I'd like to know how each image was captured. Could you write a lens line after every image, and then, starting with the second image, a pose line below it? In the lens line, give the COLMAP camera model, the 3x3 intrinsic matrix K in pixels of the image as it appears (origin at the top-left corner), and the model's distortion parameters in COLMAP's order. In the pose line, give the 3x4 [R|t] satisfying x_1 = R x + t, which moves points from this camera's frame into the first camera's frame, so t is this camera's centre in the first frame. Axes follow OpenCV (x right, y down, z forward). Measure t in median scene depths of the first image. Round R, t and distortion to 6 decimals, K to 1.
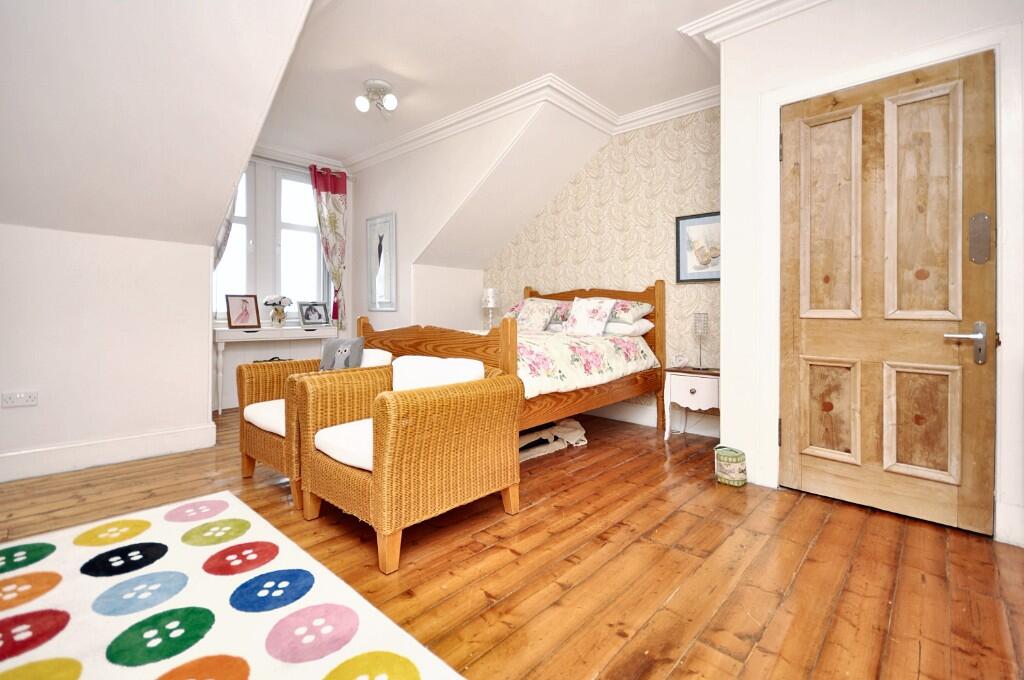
lens RADIAL K [[454.3, 0, 513.4], [0, 454.3, 310.9], [0, 0, 1]] dist [-0.000646, 0.000211]
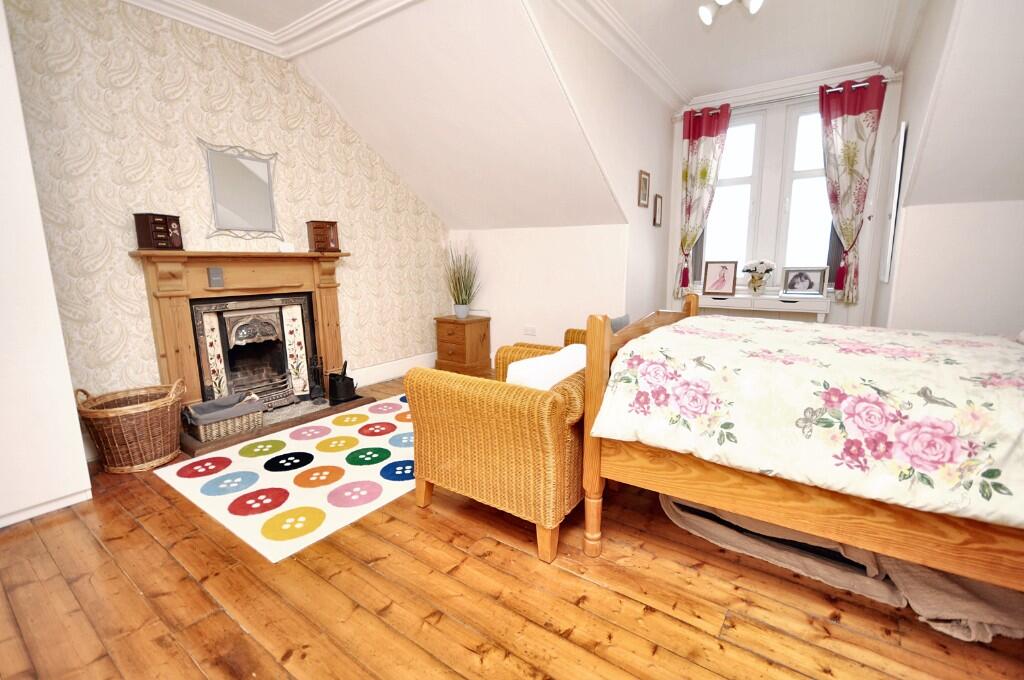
lens RADIAL K [[454.3, 0, 514.4], [0, 454.3, 343.0], [0, 0, 1]] dist [-0.000646, 0.000211]
pose [[0.129324, 0.170166, -0.976892, 0.340977], [0.006801, 0.984990, 0.172477, -0.032829], [0.991579, -0.028950, 0.126226, 0.409550]]
